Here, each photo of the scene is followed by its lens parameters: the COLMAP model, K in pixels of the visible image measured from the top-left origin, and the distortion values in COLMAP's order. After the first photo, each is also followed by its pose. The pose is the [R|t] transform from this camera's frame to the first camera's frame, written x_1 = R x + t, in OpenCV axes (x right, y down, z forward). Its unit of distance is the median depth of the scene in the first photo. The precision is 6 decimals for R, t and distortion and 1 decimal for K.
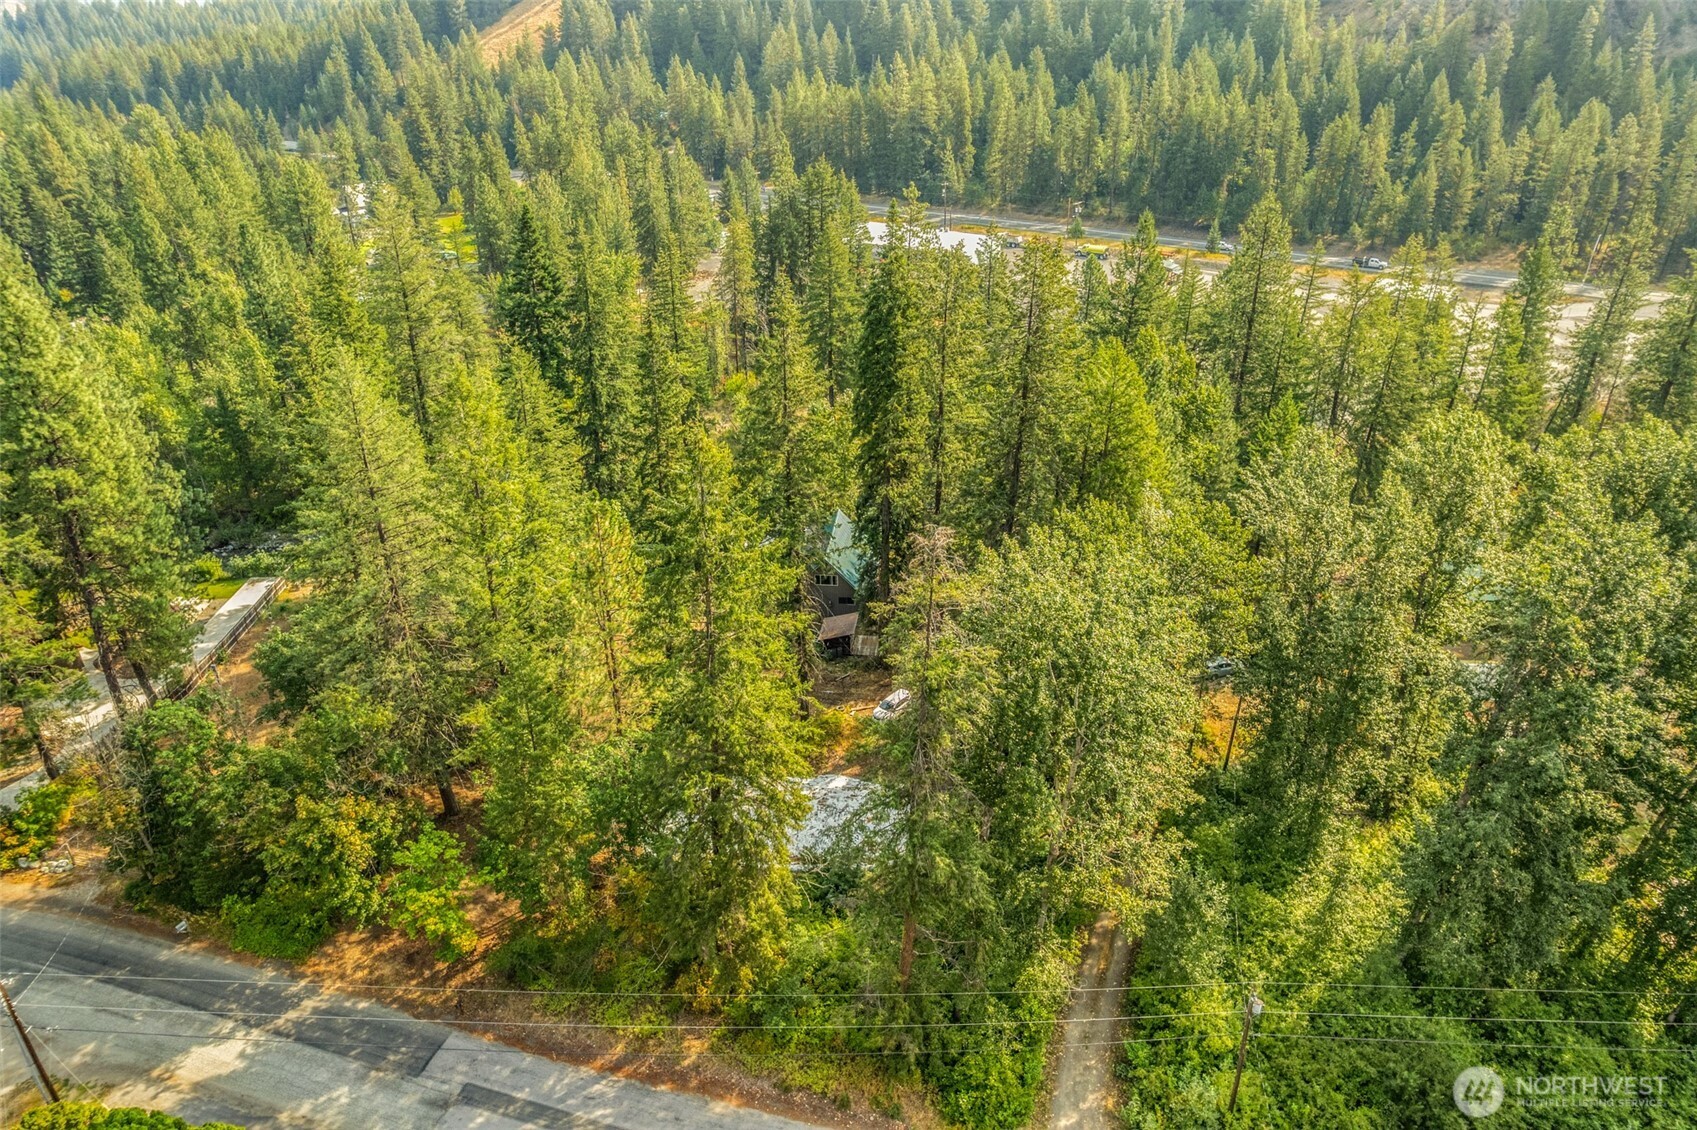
lens RADIAL K [[1063.3, 0, 848.5], [0, 1063.3, 565.0], [0, 0, 1]] dist [-0.090884, 0.092430]
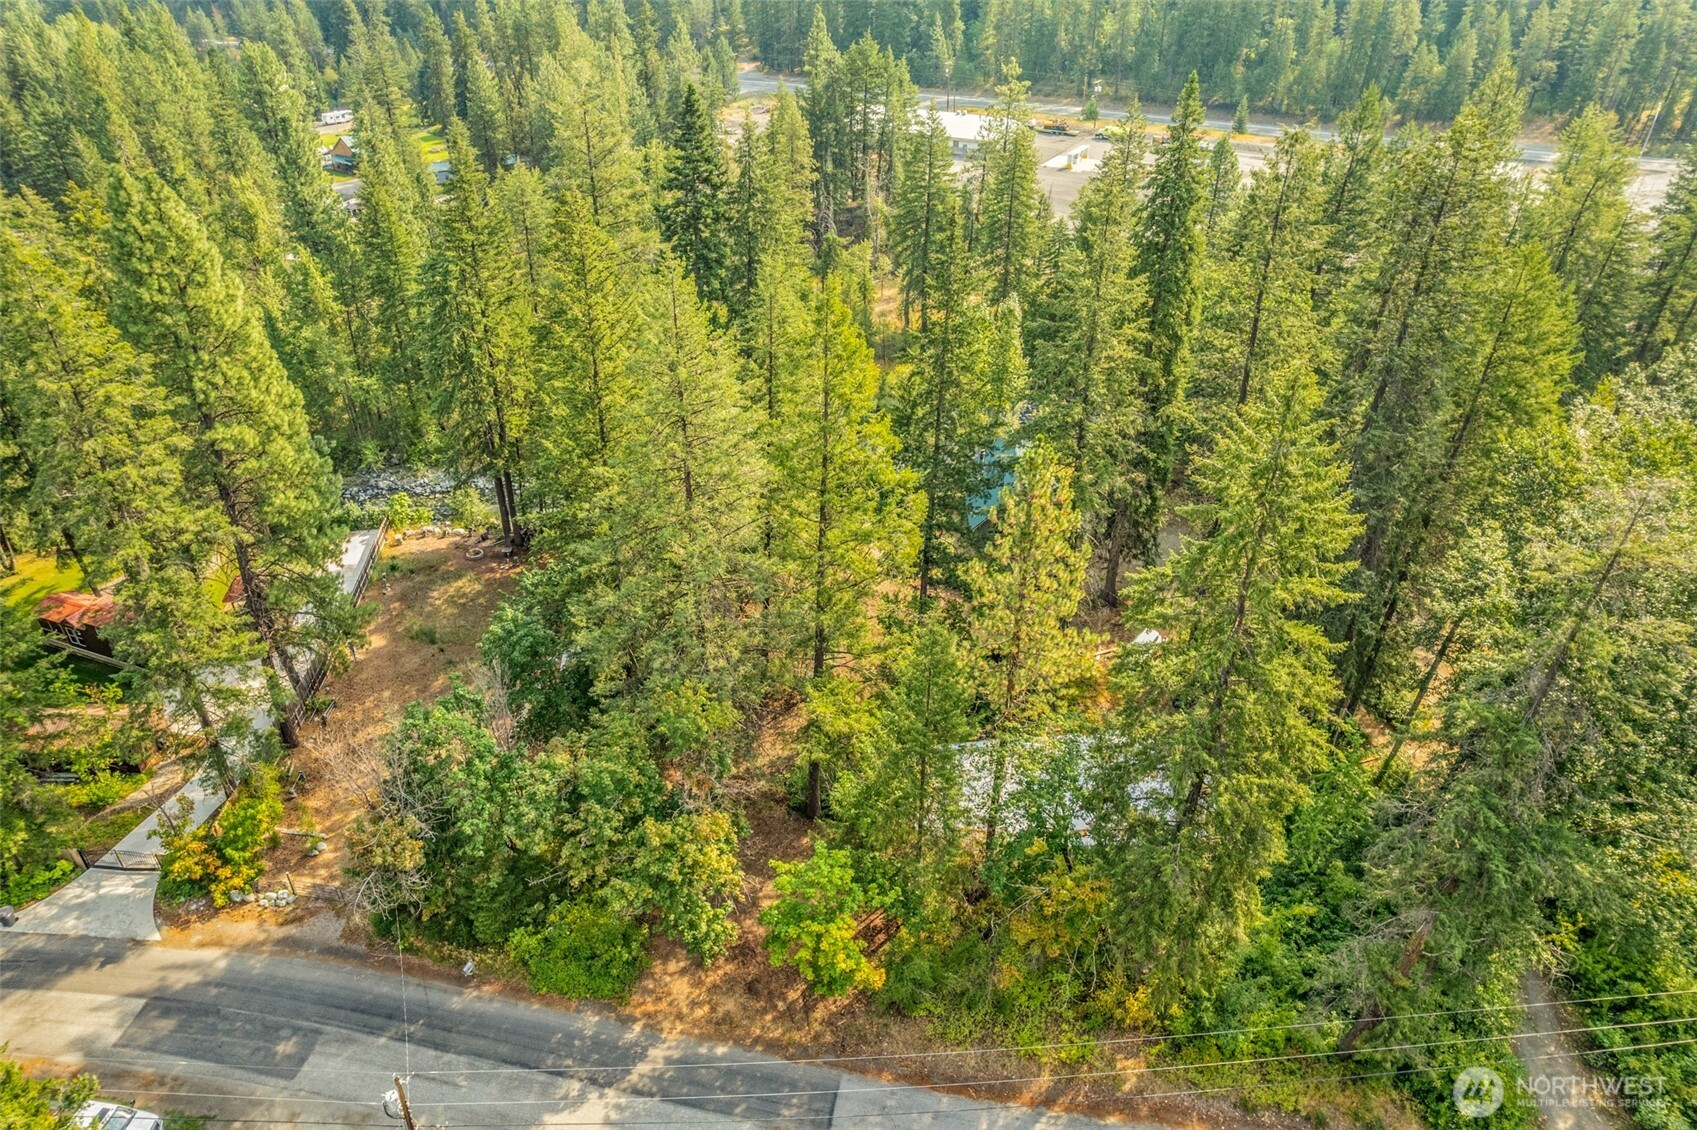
lens RADIAL K [[1083.7, 0, 848.5], [0, 1083.7, 565.0], [0, 0, 1]] dist [-0.078692, 0.075944]
pose [[0.996922, -0.046397, 0.063195, -0.363950], [0.040697, 0.995229, 0.088677, -0.041028], [-0.067008, -0.085833, 0.994054, 0.143791]]
